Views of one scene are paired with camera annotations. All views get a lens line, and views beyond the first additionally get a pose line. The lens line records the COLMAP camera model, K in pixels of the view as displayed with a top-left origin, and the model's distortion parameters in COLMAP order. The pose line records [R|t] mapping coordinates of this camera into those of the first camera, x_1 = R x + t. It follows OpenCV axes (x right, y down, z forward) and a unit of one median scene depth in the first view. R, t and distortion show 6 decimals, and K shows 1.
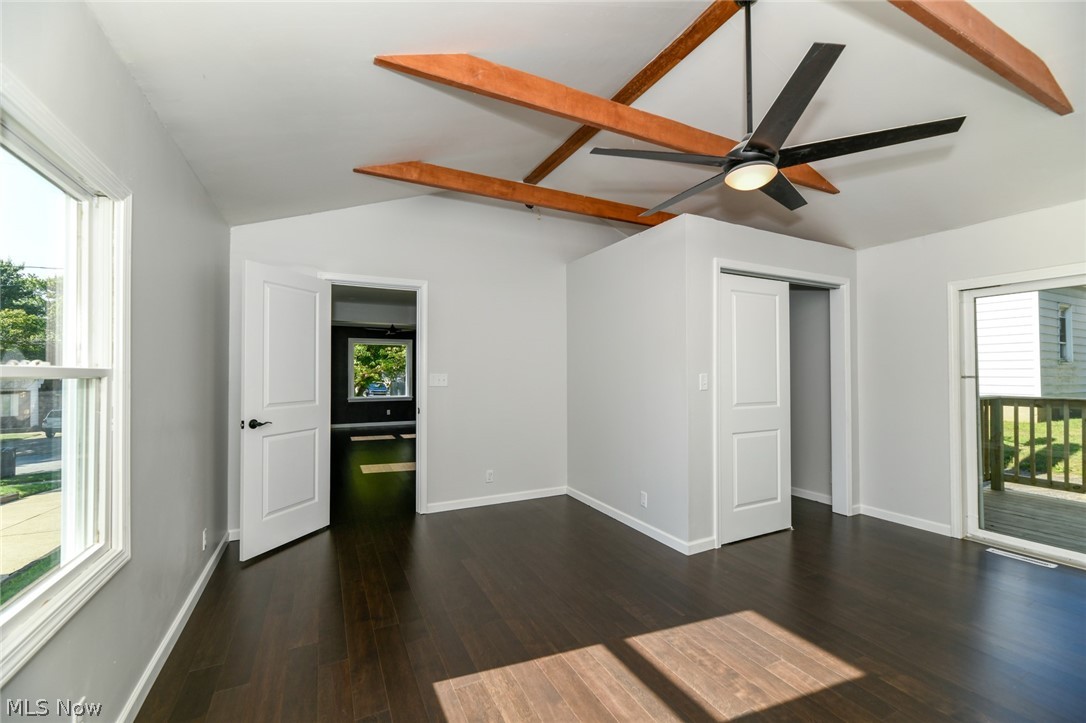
lens RADIAL K [[445.4, 0, 543.6], [0, 445.4, 365.4], [0, 0, 1]] dist [-0.000780, -0.000309]
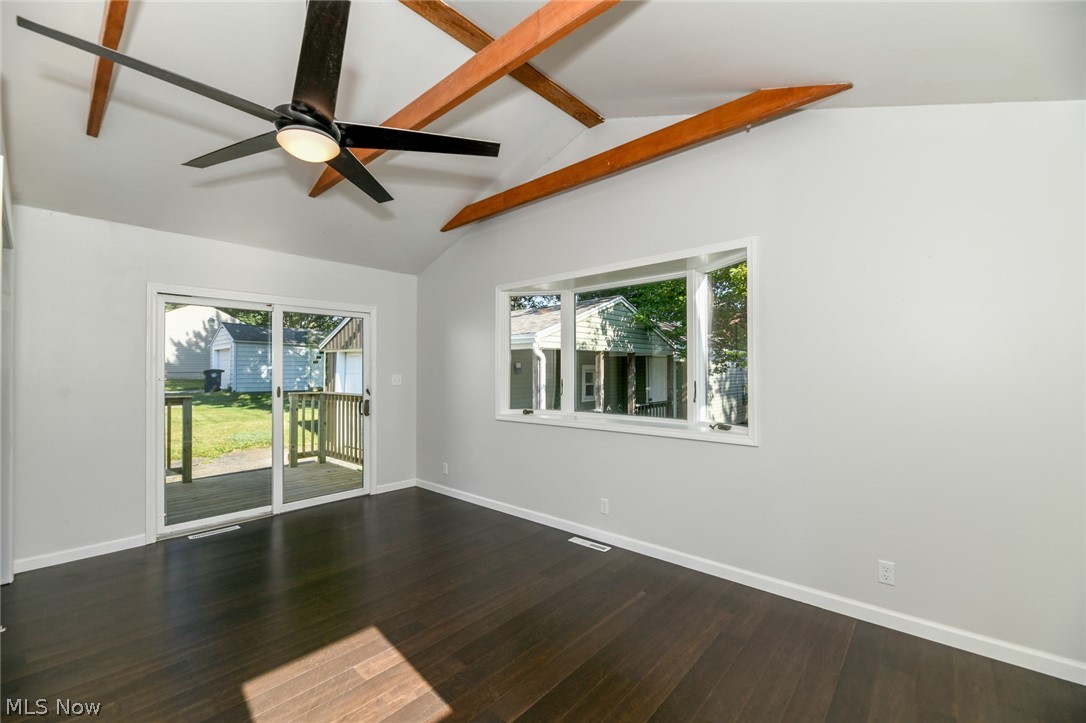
lens RADIAL K [[445.4, 0, 544.5], [0, 445.4, 368.7], [0, 0, 1]] dist [-0.000780, -0.000309]
pose [[-0.371054, 0.009957, 0.928558, -0.449120], [-0.011132, 0.999823, -0.015170, 0.011650], [-0.928544, -0.015966, -0.370878, 0.823403]]
